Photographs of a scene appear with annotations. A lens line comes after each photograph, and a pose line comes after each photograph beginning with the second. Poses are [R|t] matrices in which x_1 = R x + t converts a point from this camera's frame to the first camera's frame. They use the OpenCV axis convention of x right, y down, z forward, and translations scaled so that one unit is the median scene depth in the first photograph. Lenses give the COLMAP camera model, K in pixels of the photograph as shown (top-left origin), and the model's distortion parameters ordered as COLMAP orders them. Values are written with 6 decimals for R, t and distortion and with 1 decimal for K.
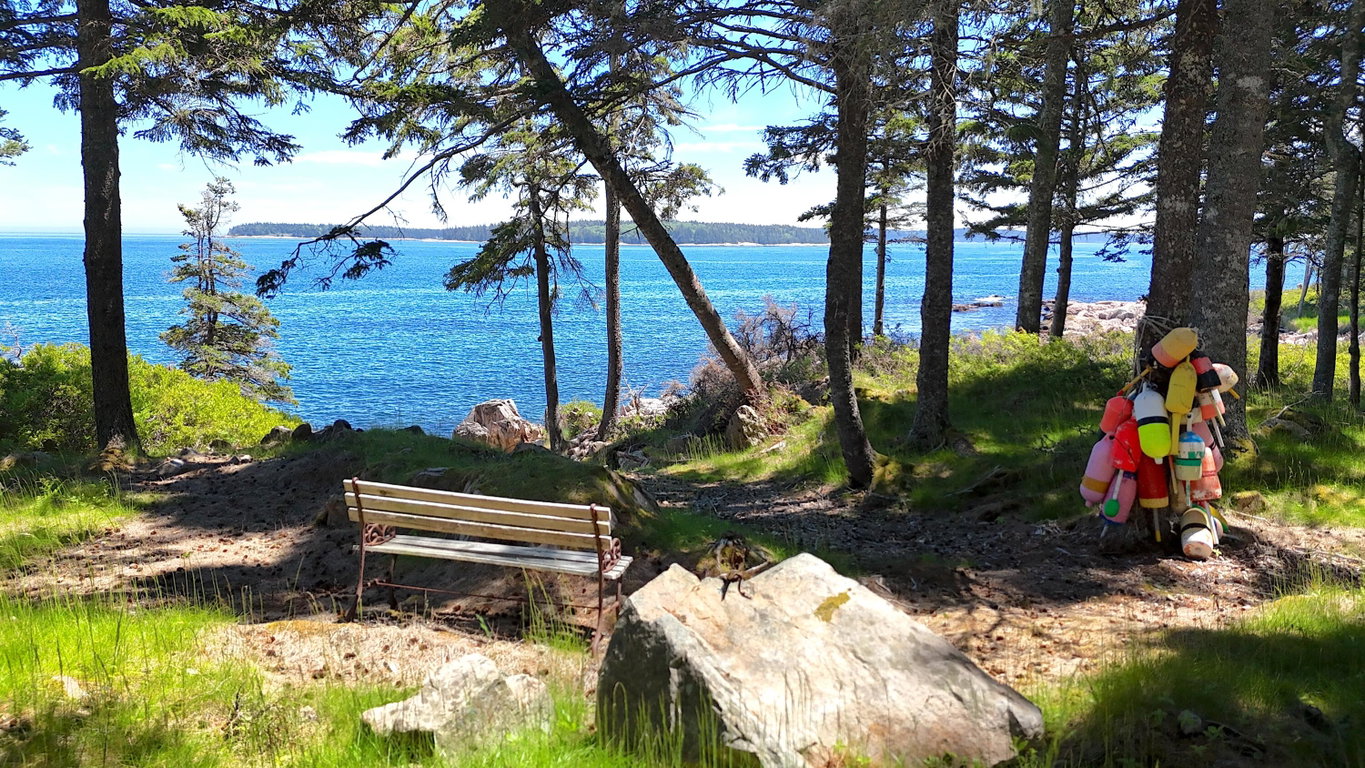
lens RADIAL K [[1011.8, 0, 690.6], [0, 1011.8, 380.4], [0, 0, 1]] dist [0.094269, 0.001247]
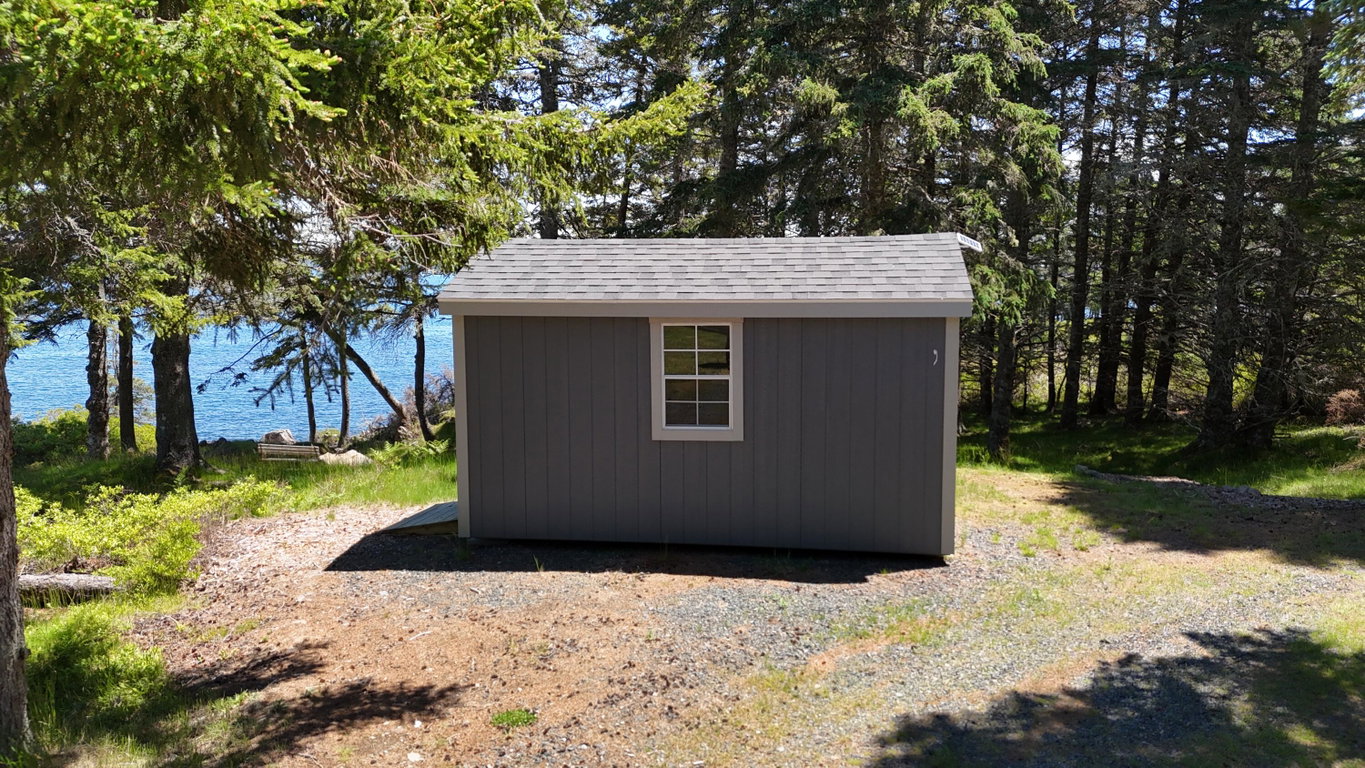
lens RADIAL K [[1011.8, 0, 690.6], [0, 1011.8, 380.4], [0, 0, 1]] dist [0.094269, 0.001247]
pose [[0.975587, -0.019517, 0.218745, 0.166867], [0.023810, 0.999572, -0.017010, -0.022485], [-0.218319, 0.021803, 0.975634, -1.258226]]
